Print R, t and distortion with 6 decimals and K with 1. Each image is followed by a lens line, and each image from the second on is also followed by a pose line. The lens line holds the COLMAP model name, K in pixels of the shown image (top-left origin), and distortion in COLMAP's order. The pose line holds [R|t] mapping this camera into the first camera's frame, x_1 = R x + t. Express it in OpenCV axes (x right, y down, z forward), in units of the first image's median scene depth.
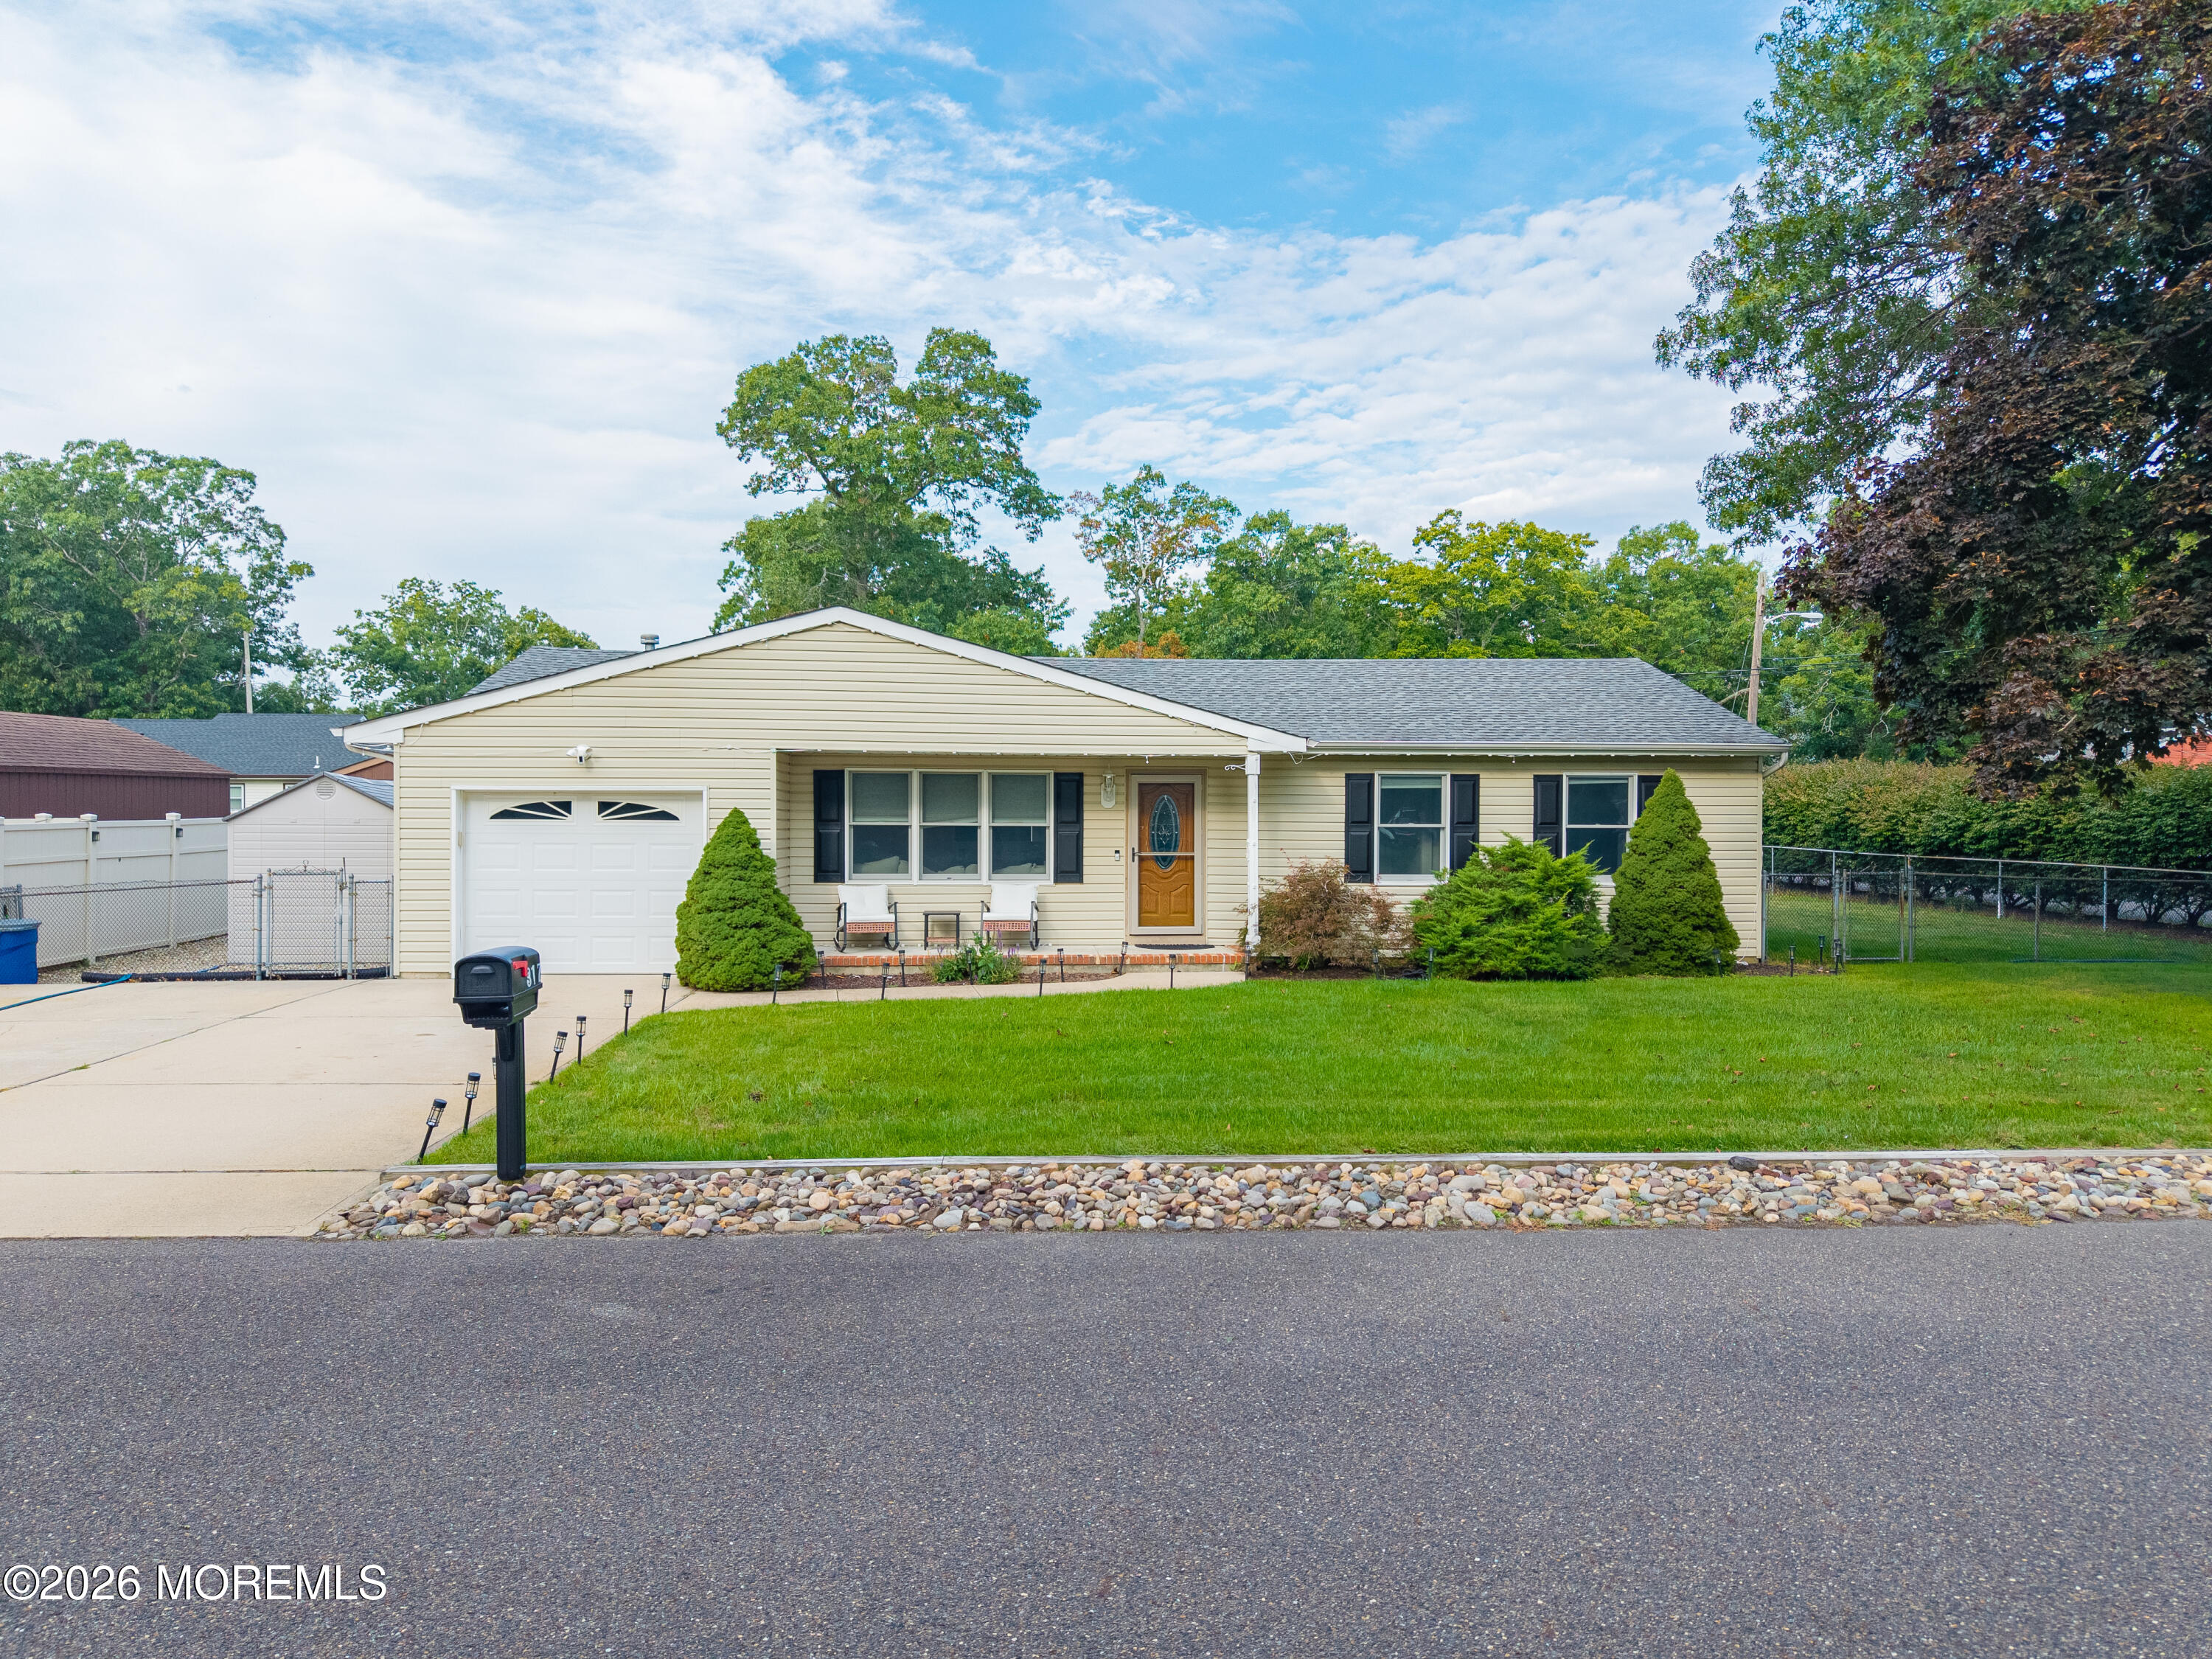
lens RADIAL K [[1483.4, 0, 1106.0], [0, 1483.4, 829.5], [0, 0, 1]] dist [0.036348, -0.047115]
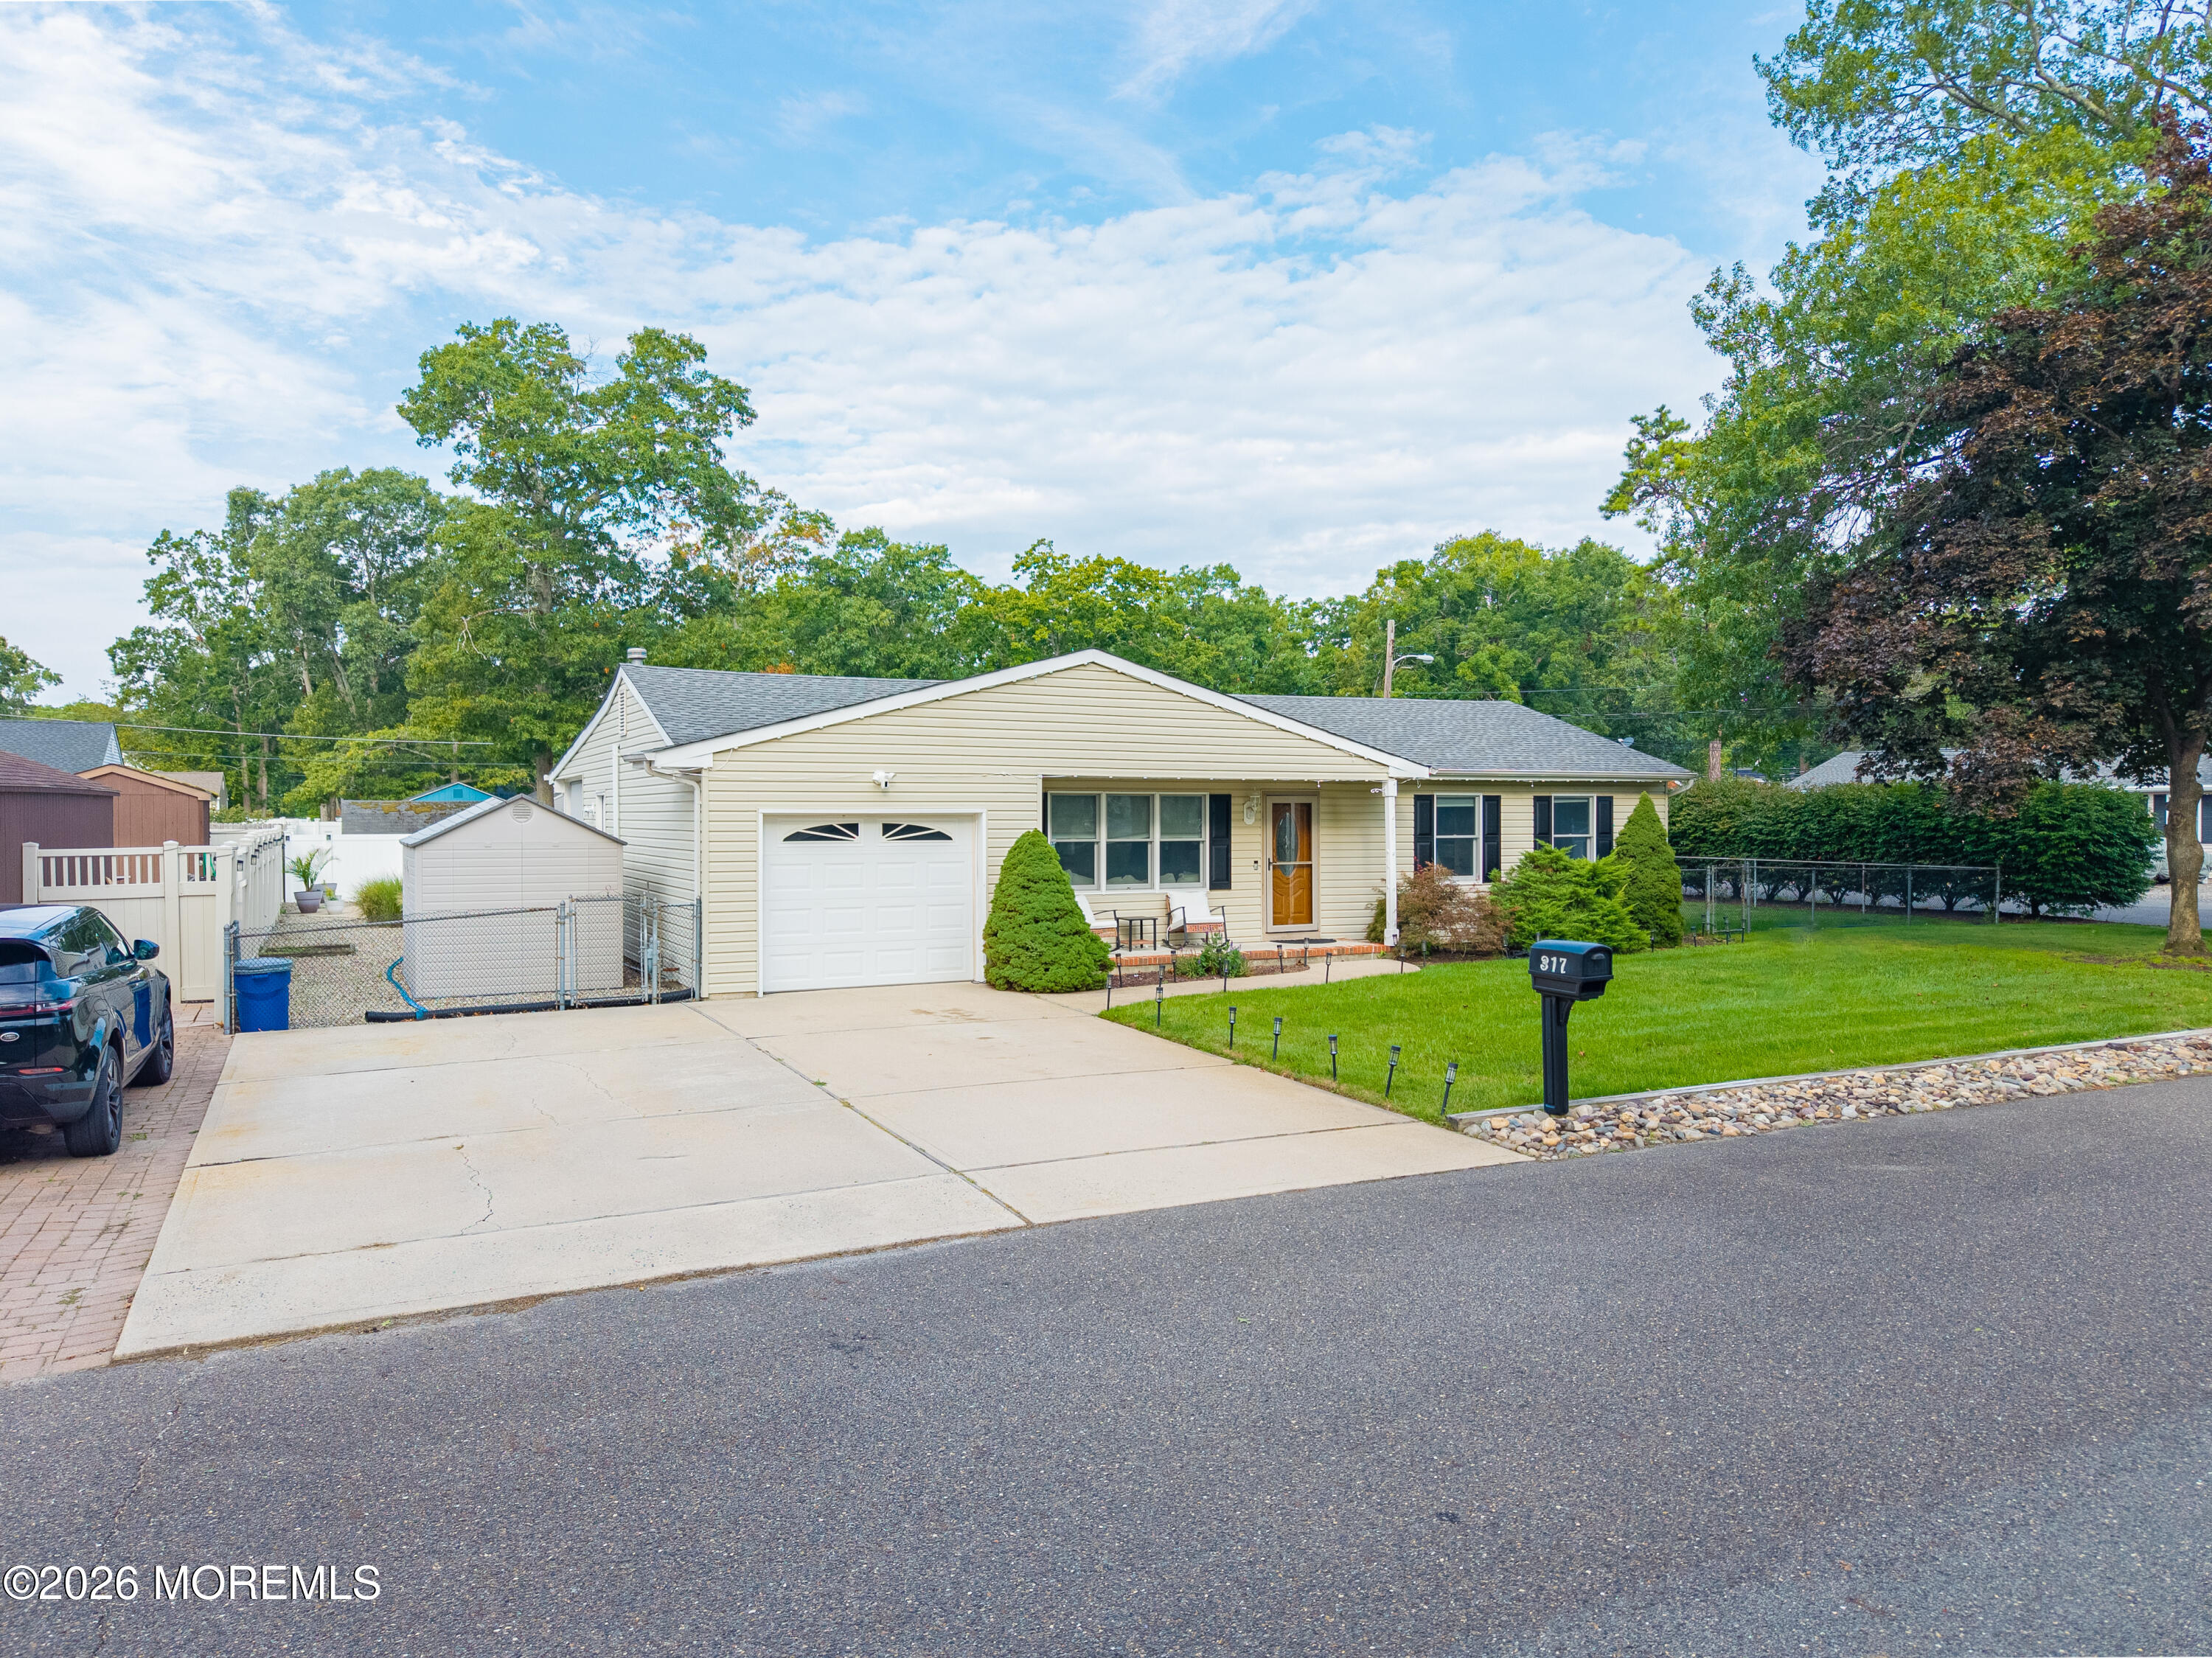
lens RADIAL K [[1483.3, 0, 1106.0], [0, 1483.3, 829.0], [0, 0, 1]] dist [0.036348, -0.047115]
pose [[0.919957, -0.009605, 0.391901, -0.562370], [0.011051, 0.999938, -0.001436, -0.010677], [-0.391863, 0.005652, 0.920006, -0.030052]]
